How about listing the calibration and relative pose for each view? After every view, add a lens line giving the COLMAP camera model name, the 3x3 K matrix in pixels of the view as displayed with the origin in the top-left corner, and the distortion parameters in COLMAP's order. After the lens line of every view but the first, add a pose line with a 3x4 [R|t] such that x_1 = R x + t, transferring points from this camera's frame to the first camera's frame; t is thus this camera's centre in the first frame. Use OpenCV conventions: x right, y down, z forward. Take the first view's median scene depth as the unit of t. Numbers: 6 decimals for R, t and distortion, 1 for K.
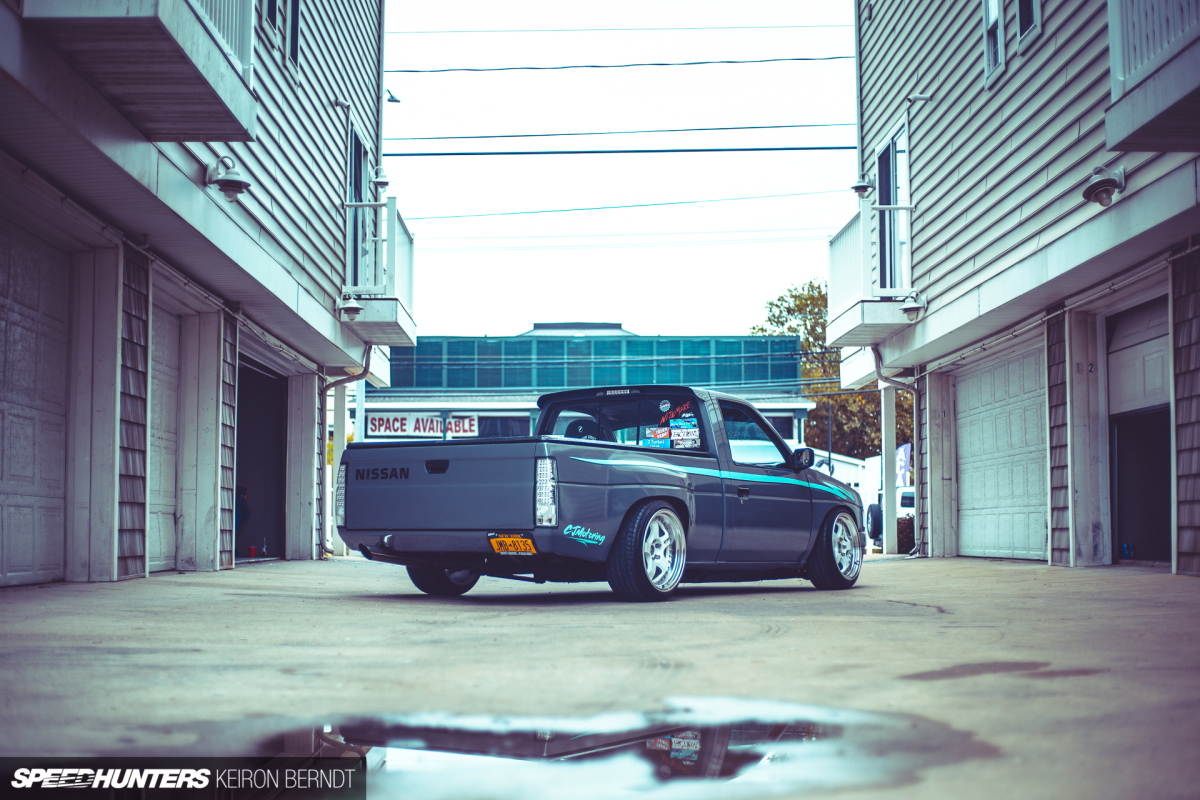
lens RADIAL K [[1864.0, 0, 600.0], [0, 1864.0, 400.0], [0, 0, 1]] dist [0.005353, -0.076174]
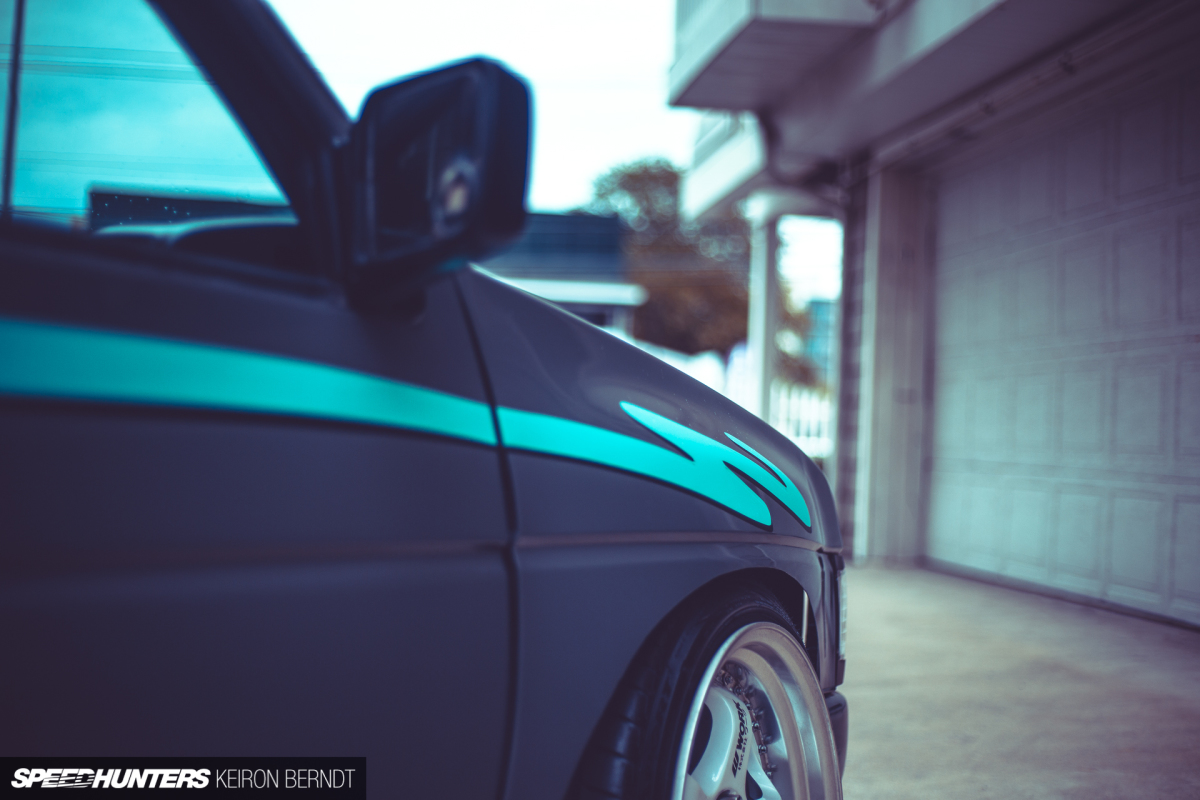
lens RADIAL K [[1864.0, 0, 600.0], [0, 1864.0, 400.0], [0, 0, 1]] dist [0.005353, -0.076174]
pose [[0.994131, 0.051611, 0.095082, 0.085044], [-0.056932, 0.996910, 0.054125, 0.029952], [-0.091994, -0.059220, 0.993997, 0.703150]]
